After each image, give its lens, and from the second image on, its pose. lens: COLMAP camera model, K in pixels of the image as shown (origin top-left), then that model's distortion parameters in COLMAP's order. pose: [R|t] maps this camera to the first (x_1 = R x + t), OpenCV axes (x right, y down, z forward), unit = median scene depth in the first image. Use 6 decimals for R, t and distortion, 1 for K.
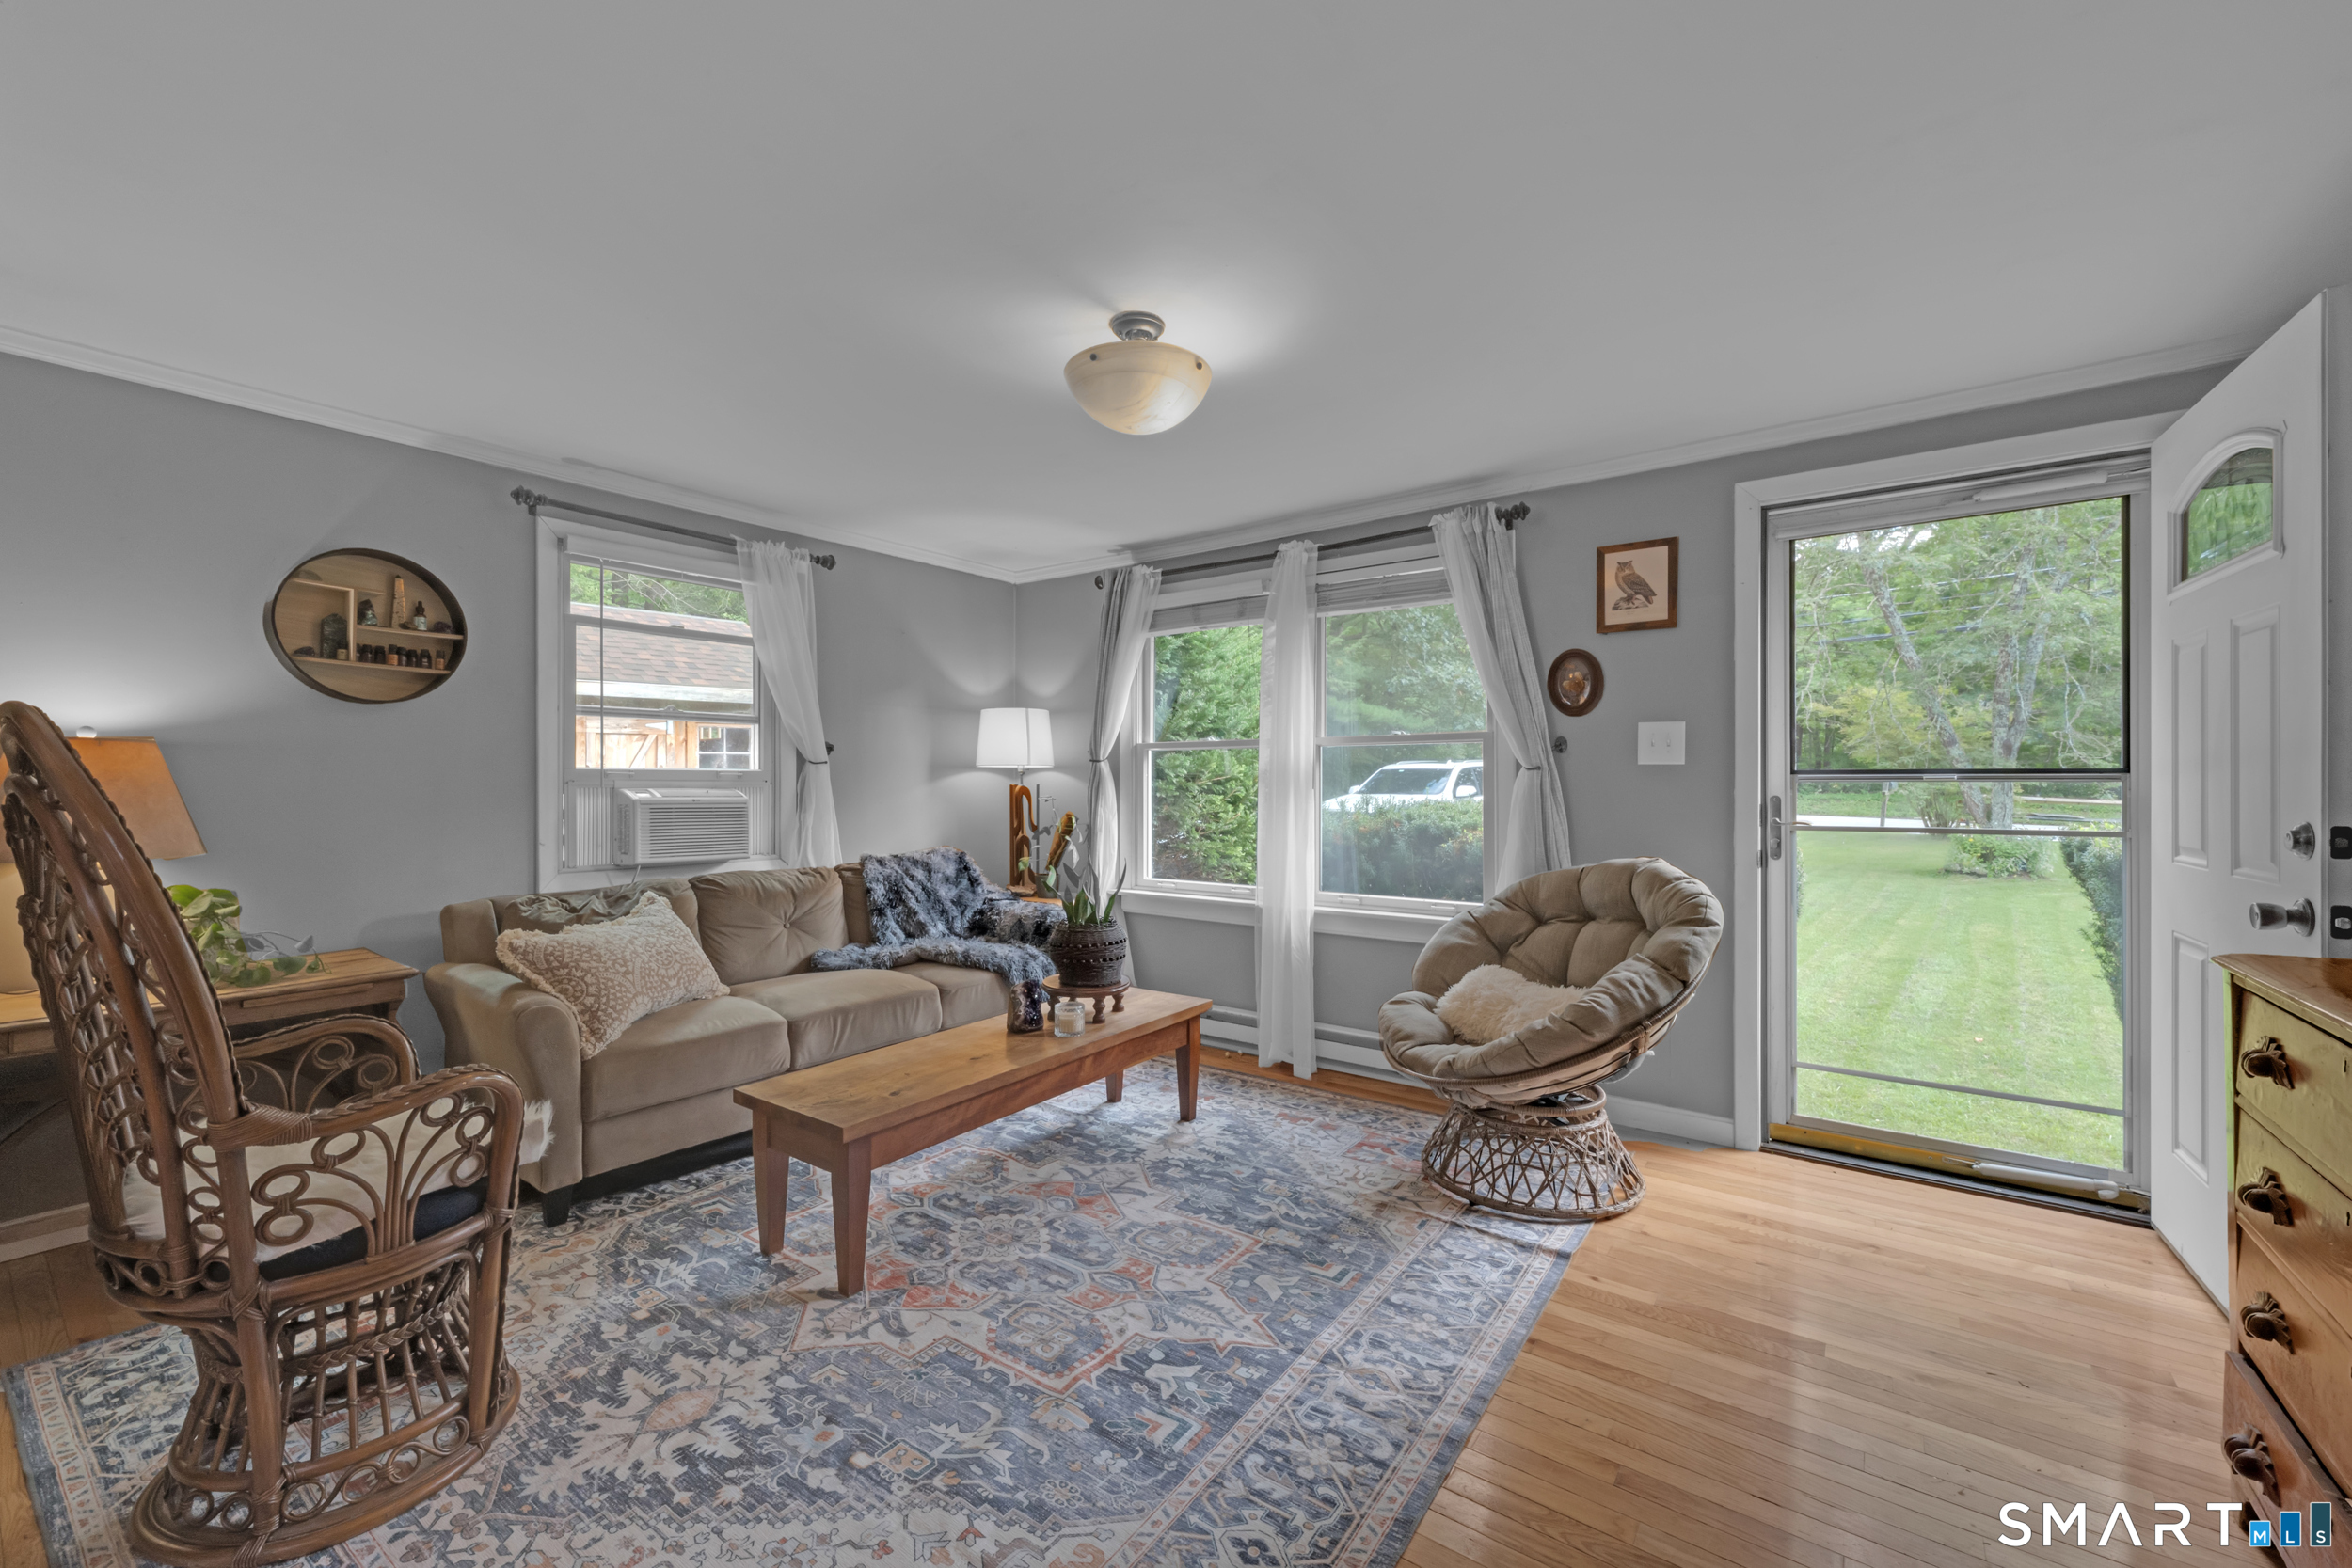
lens RADIAL K [[938.6, 0, 1176.4], [0, 938.6, 780.6], [0, 0, 1]] dist [-0.000143, -0.000075]
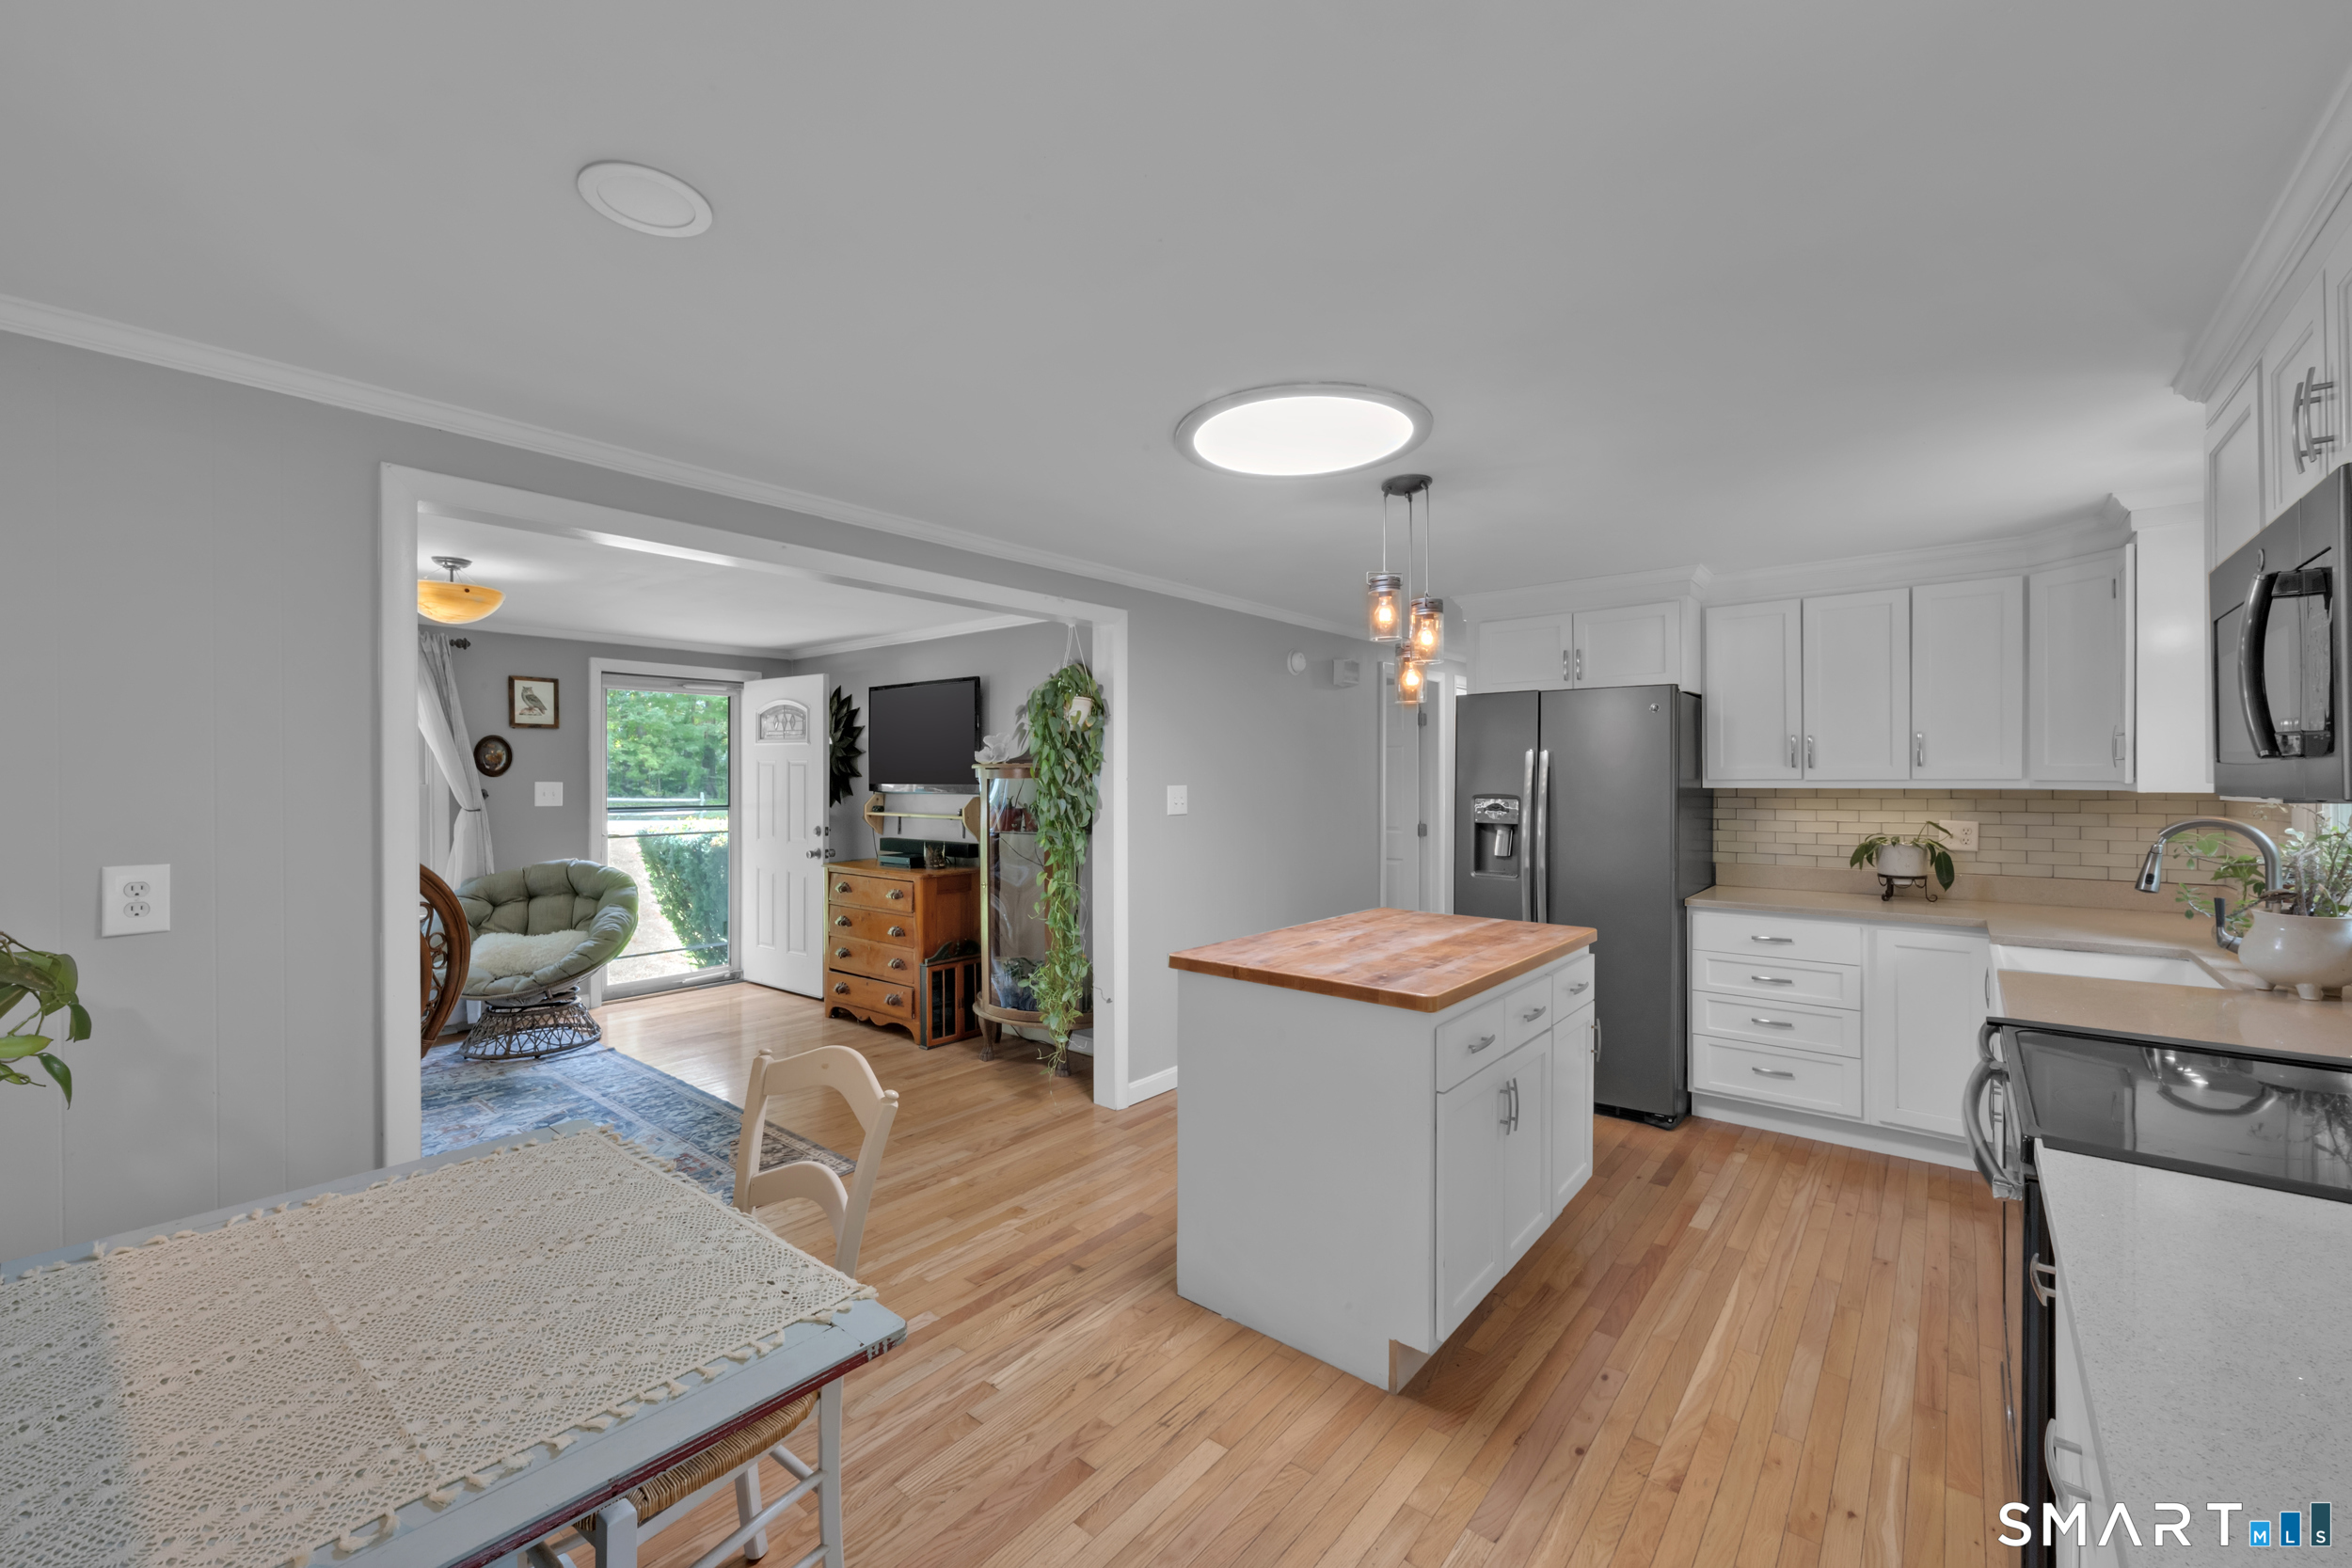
lens RADIAL K [[938.6, 0, 1176.4], [0, 938.6, 780.6], [0, 0, 1]] dist [-0.000143, -0.000075]
pose [[0.053721, -0.006368, 0.998536, -0.976942], [-0.002994, 0.999974, 0.006538, -0.066465], [-0.998551, -0.003341, 0.053701, -0.222382]]
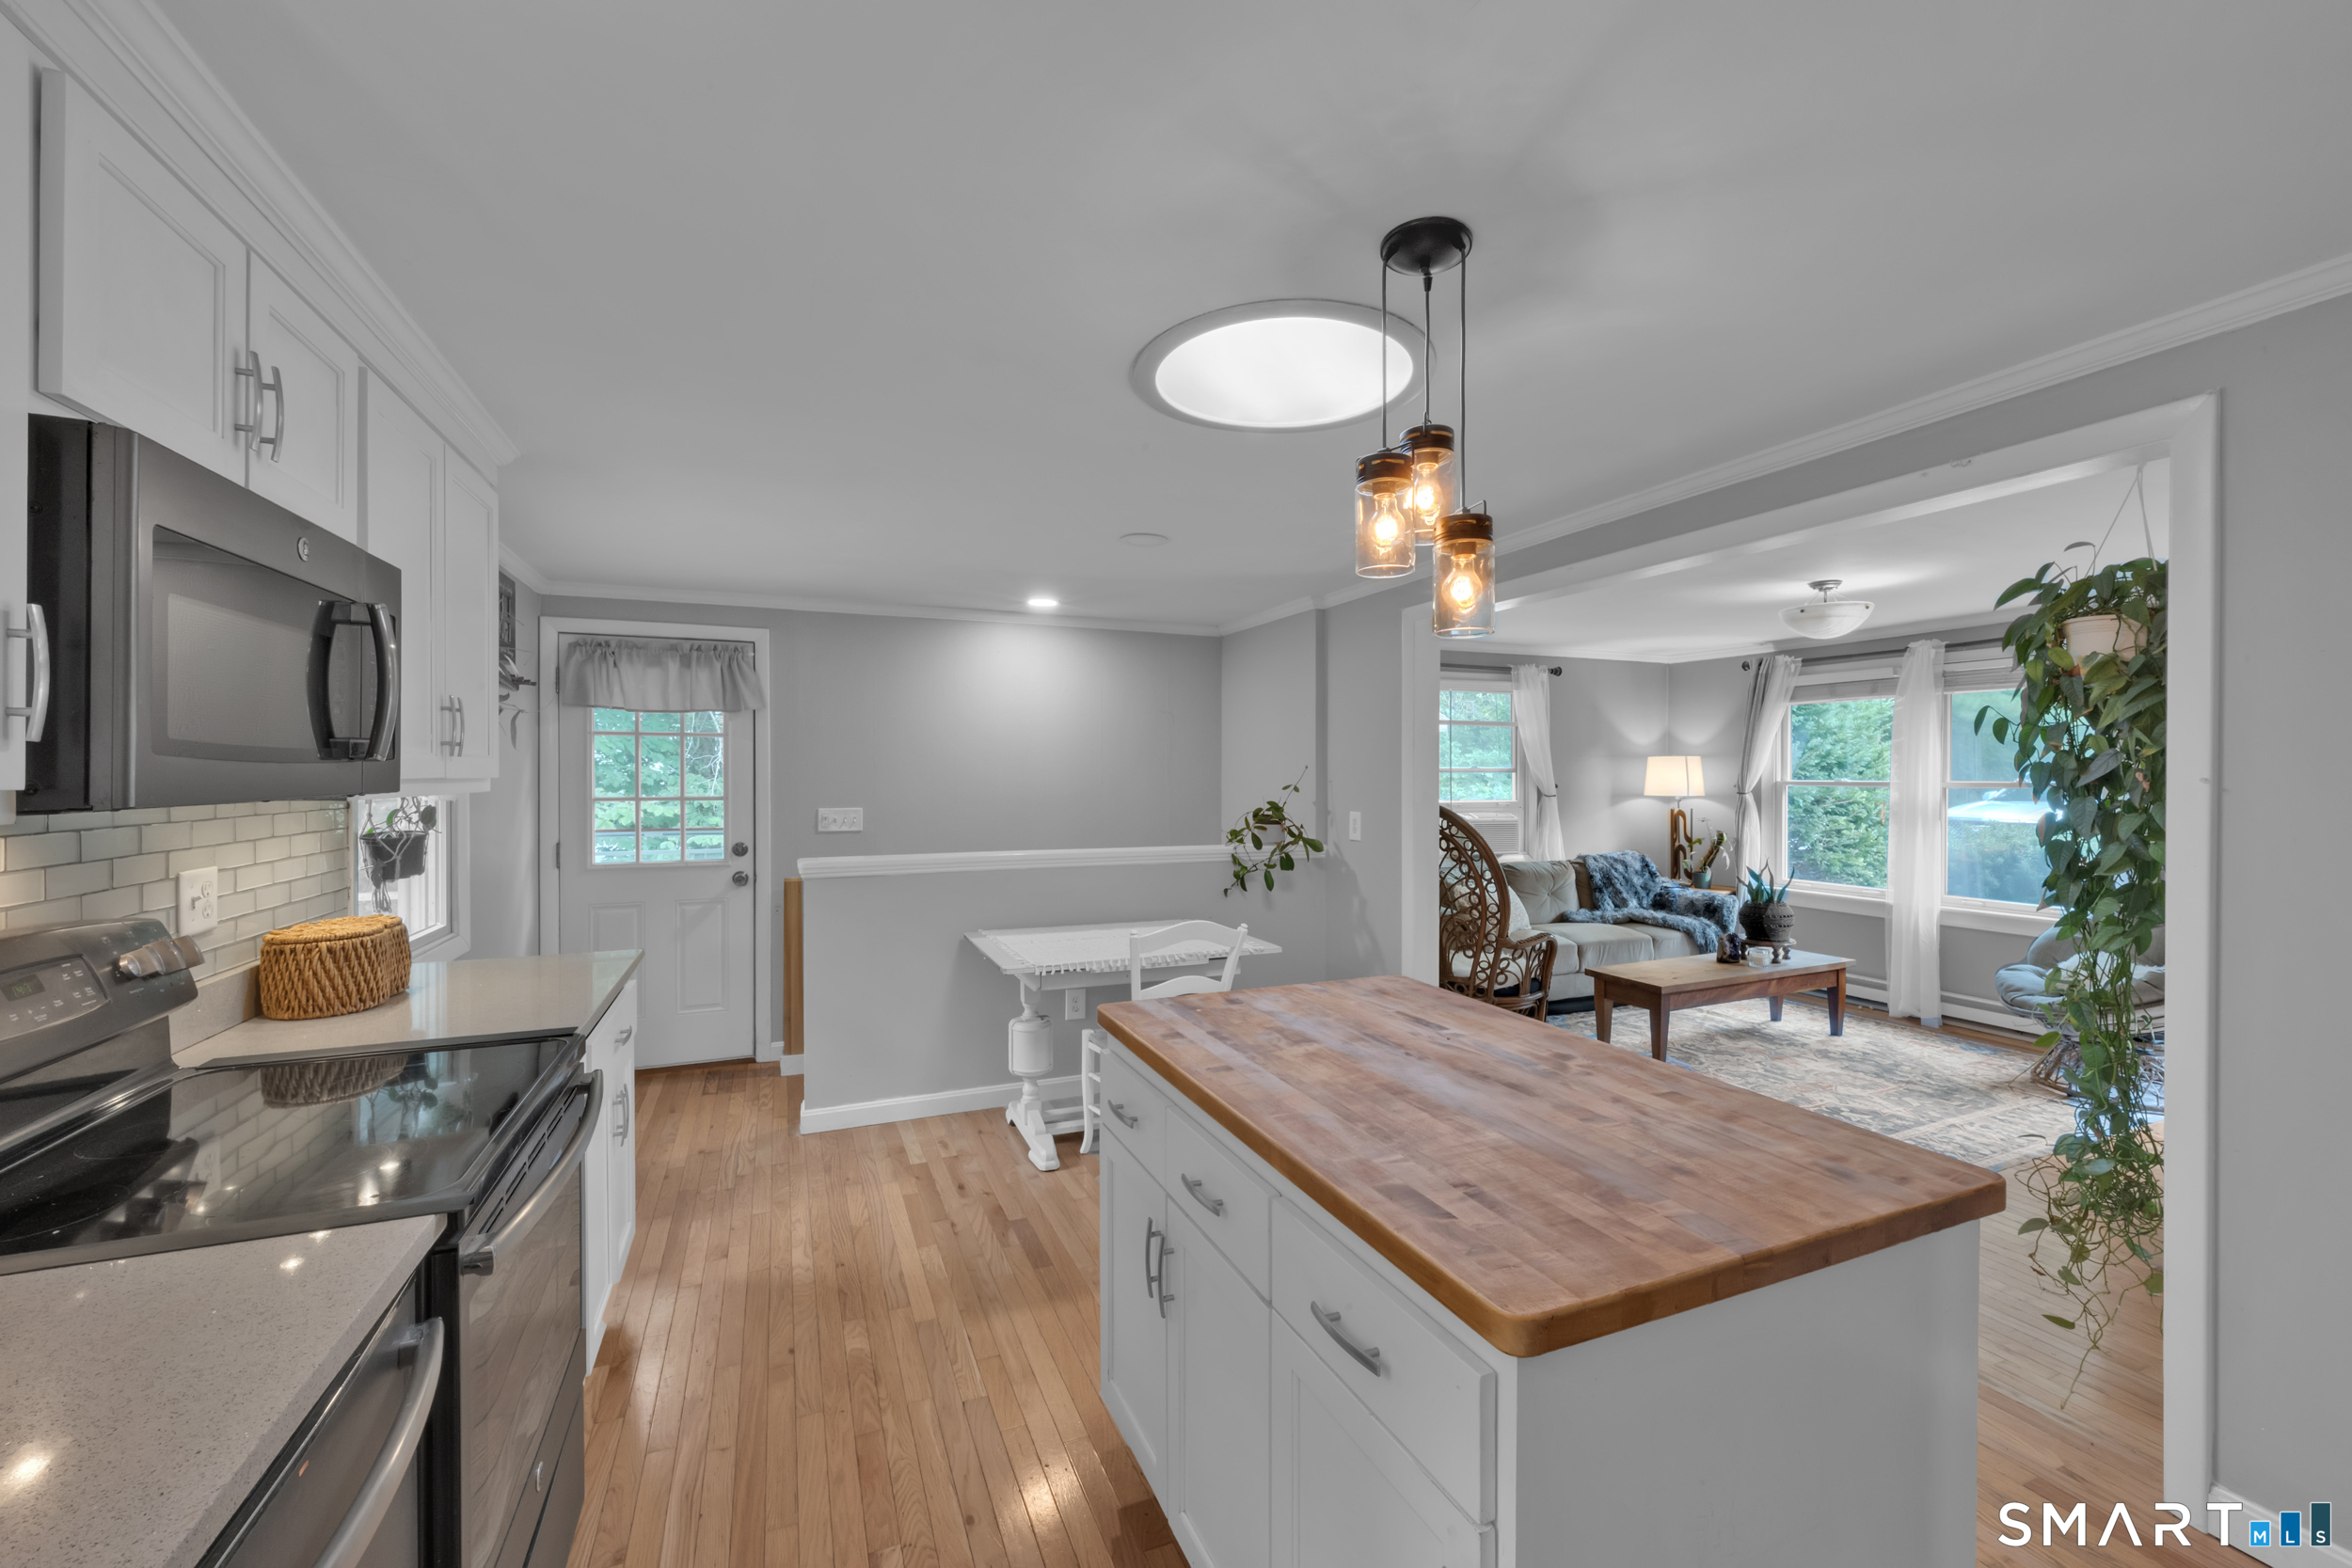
lens RADIAL K [[938.6, 0, 1176.4], [0, 938.6, 780.6], [0, 0, 1]] dist [-0.000143, -0.000075]
pose [[0.862029, 0.002857, -0.506852, -0.123983], [0.002534, 0.999947, 0.009946, -0.067206], [0.506853, -0.009858, 0.861976, -0.765367]]
